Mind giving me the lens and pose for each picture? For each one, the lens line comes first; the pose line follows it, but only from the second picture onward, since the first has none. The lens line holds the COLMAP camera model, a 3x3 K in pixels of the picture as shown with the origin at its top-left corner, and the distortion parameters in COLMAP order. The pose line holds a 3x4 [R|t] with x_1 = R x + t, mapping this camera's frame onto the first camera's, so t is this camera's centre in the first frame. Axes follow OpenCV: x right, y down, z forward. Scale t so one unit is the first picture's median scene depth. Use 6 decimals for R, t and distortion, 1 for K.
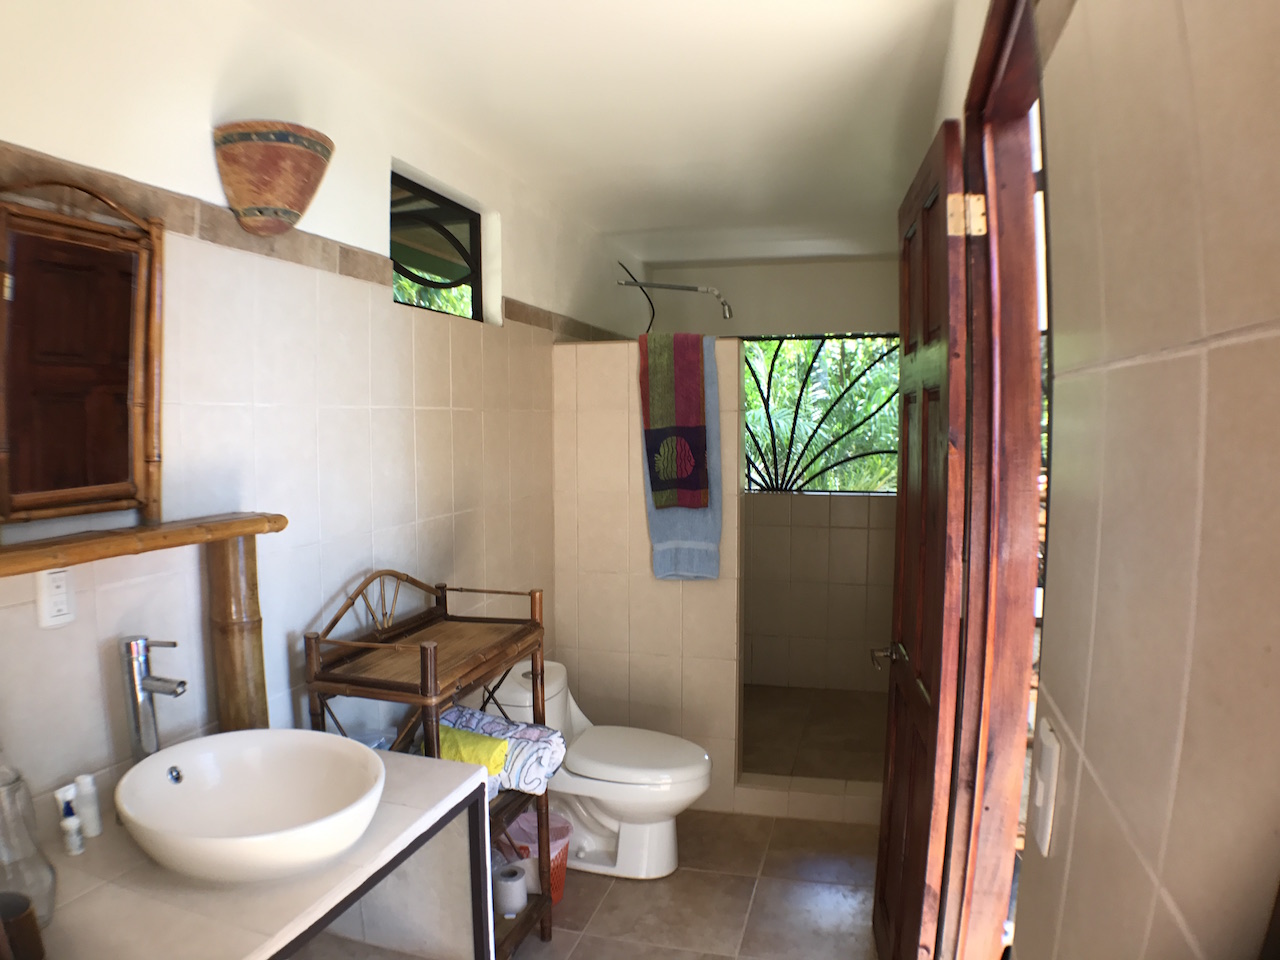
lens RADIAL K [[853.6, 0, 640.0], [0, 853.6, 480.0], [0, 0, 1]] dist [-0.159813, -0.003039]
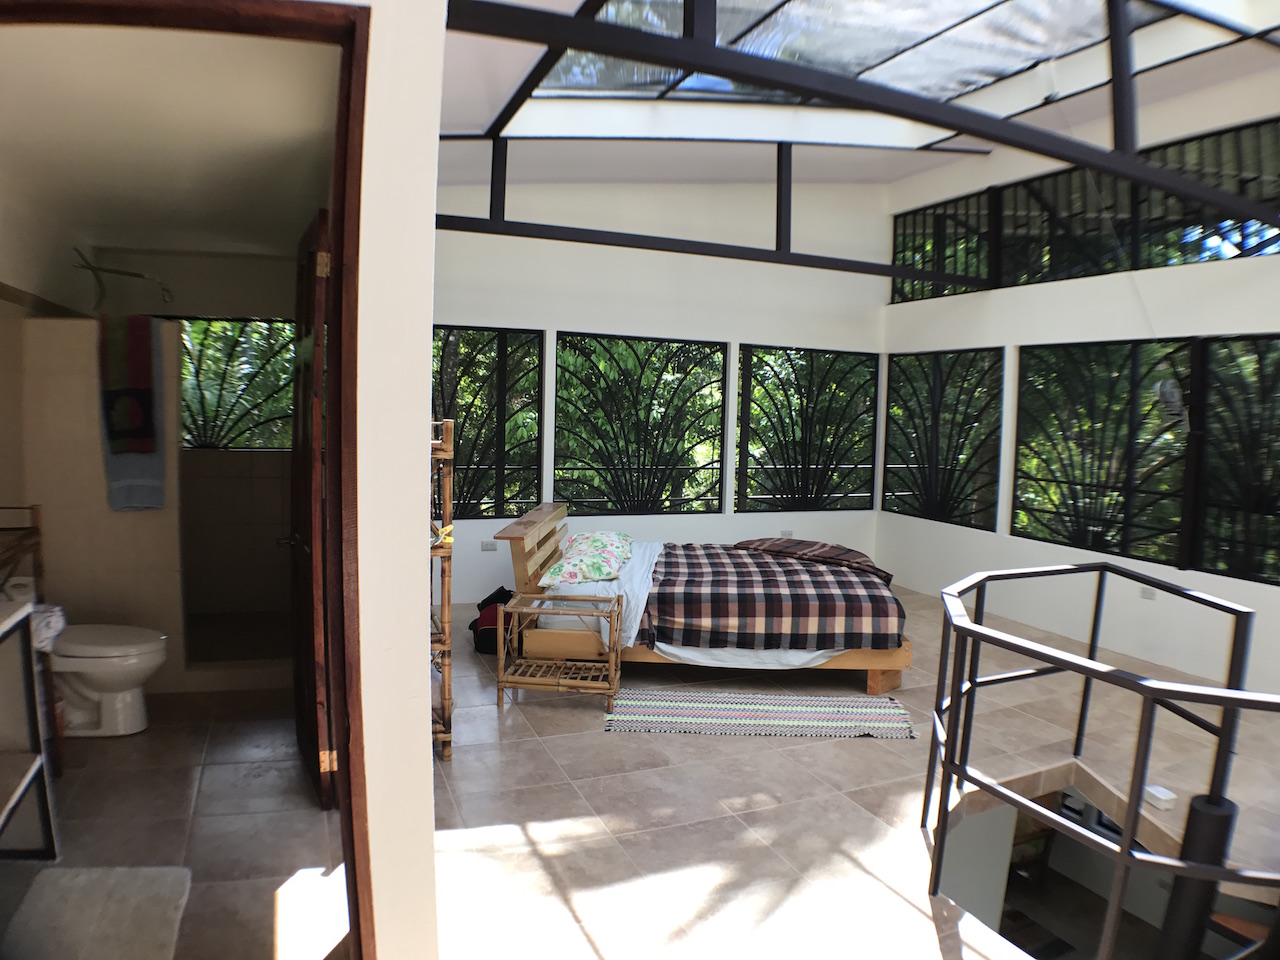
lens RADIAL K [[853.6, 0, 640.0], [0, 853.6, 480.0], [0, 0, 1]] dist [-0.205988, 0.062183]
pose [[0.790642, -0.021793, 0.611890, -0.075197], [0.005367, 0.999575, 0.028667, 0.043719], [-0.612255, -0.019381, 0.790423, -0.392054]]
